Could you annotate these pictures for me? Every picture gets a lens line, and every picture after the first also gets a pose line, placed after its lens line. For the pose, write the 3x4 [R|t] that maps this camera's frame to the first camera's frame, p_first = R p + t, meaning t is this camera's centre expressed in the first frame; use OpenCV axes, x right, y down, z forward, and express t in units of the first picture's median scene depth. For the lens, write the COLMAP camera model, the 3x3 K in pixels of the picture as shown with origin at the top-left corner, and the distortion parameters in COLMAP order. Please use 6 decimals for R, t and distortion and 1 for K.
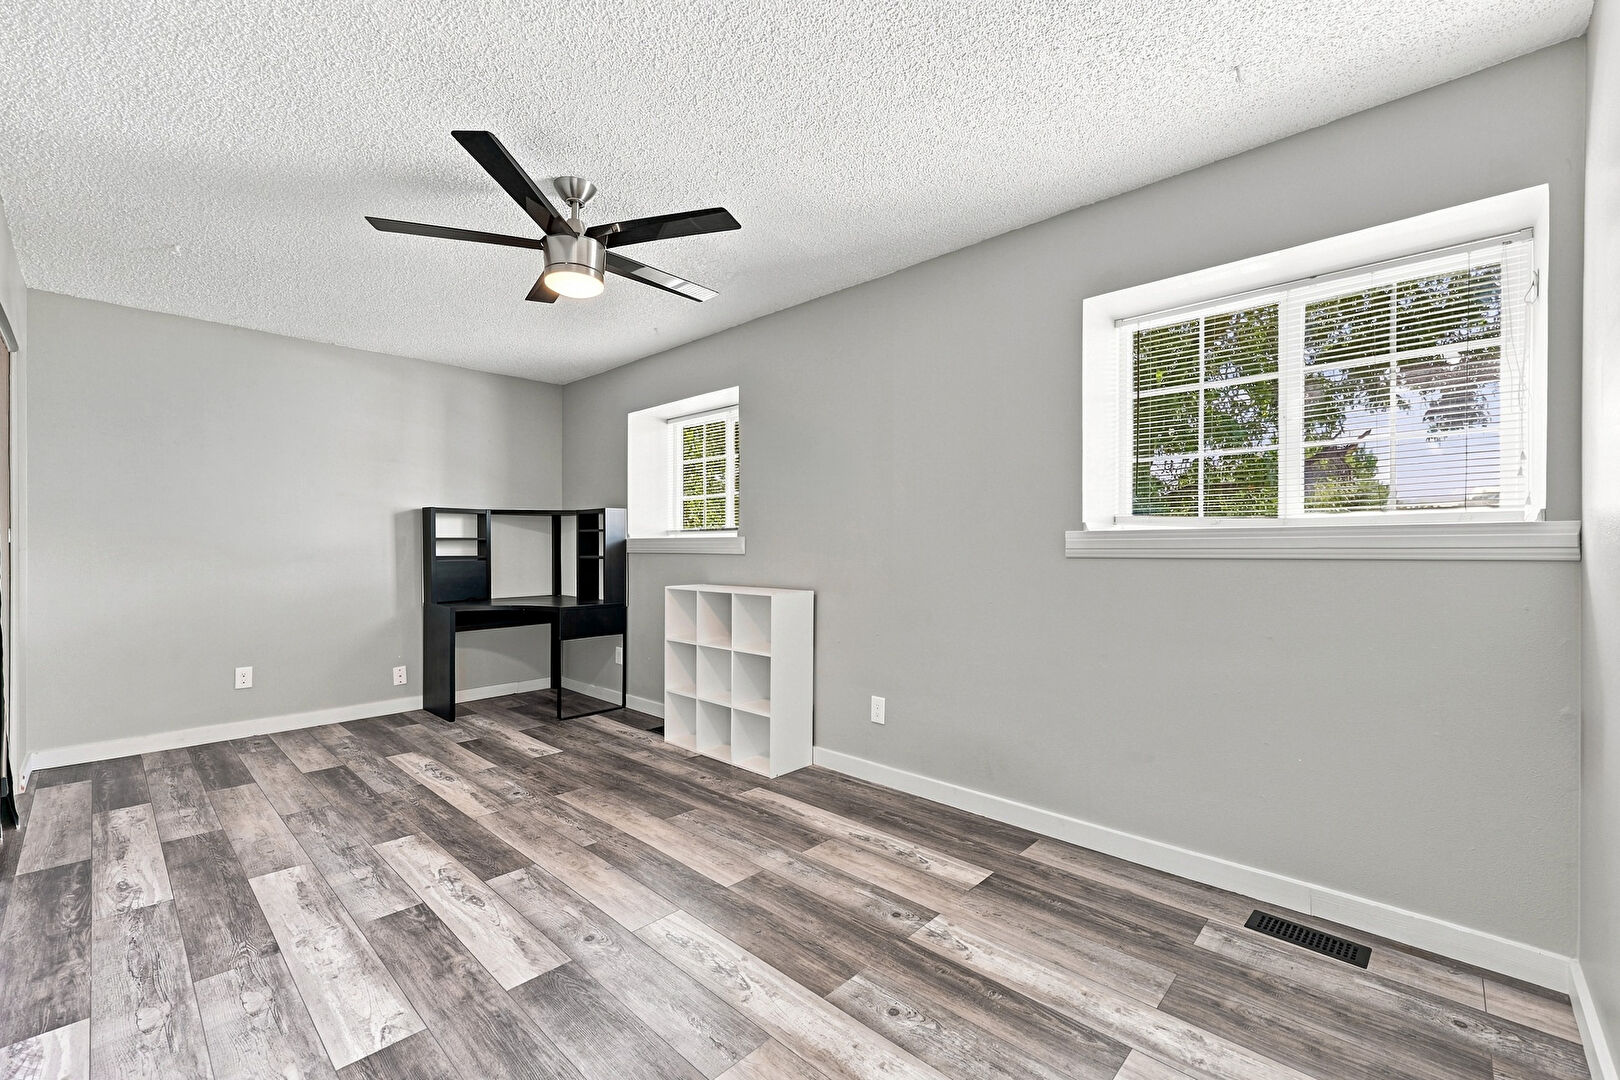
lens RADIAL K [[659.4, 0, 808.1], [0, 659.4, 536.6], [0, 0, 1]] dist [-0.002211, -0.000369]
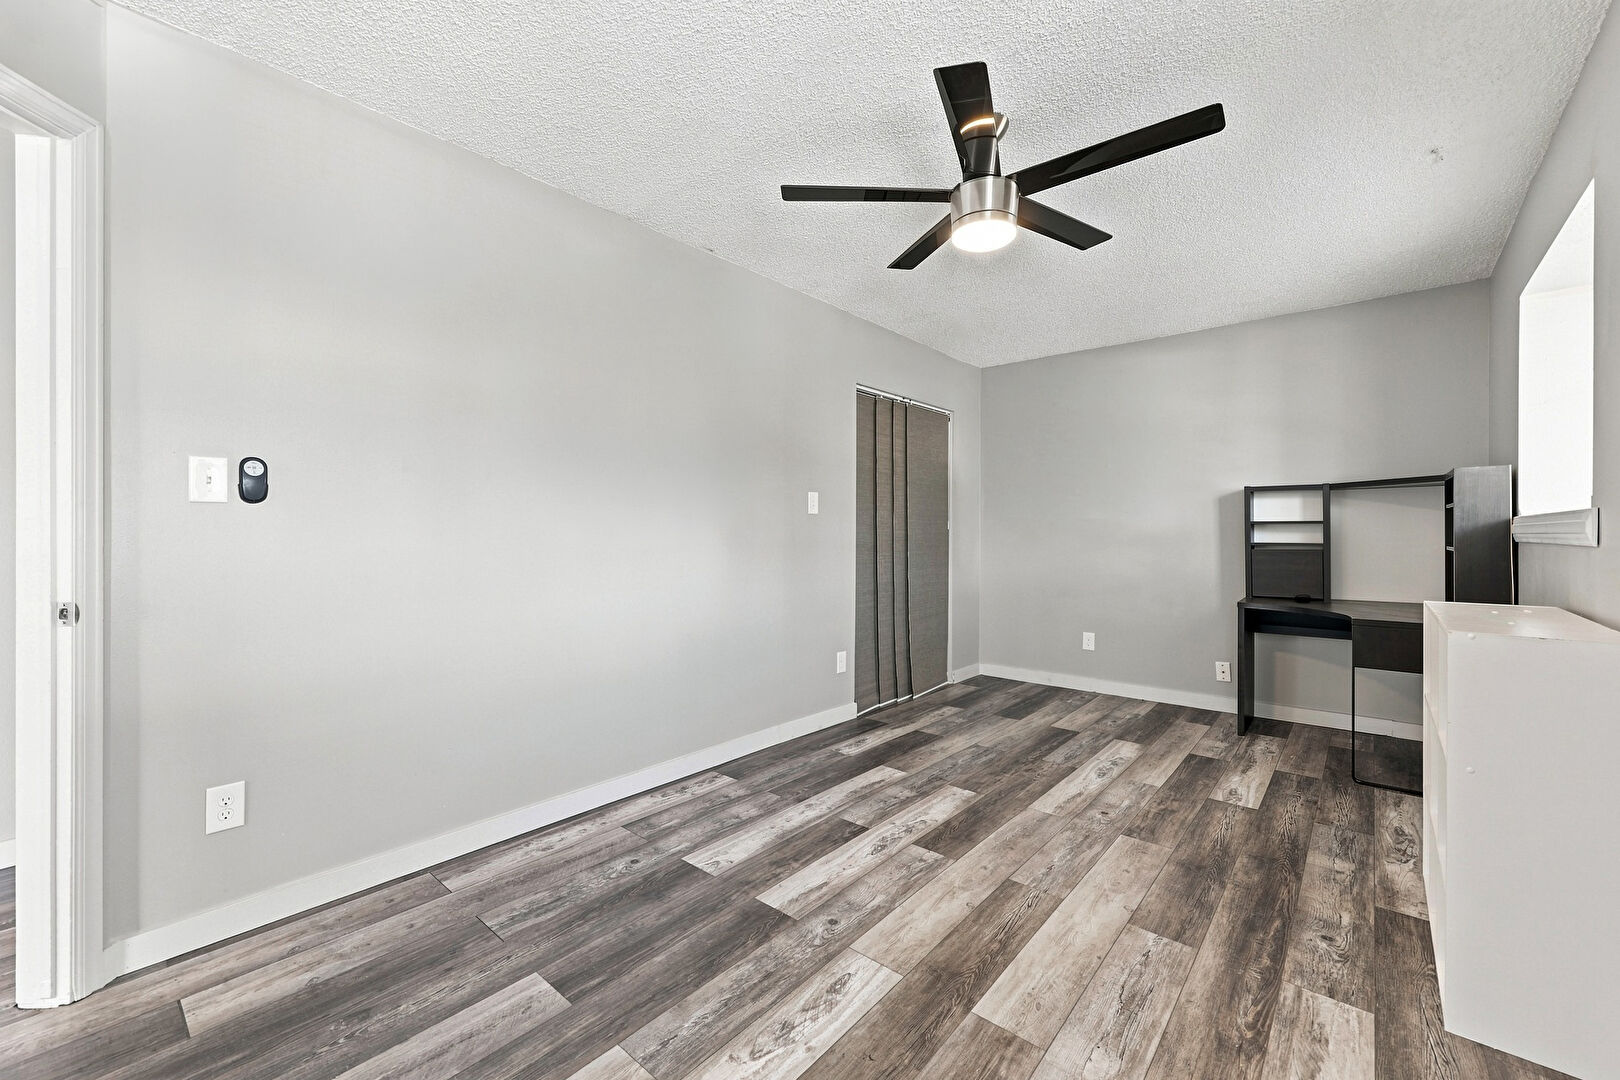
lens RADIAL K [[659.4, 0, 808.1], [0, 659.4, 536.6], [0, 0, 1]] dist [-0.002211, -0.000369]
pose [[0.047637, 0.006640, -0.998843, 0.418147], [0.014386, 0.999870, 0.007333, 0.010918], [0.998761, -0.014718, 0.047536, 0.583785]]
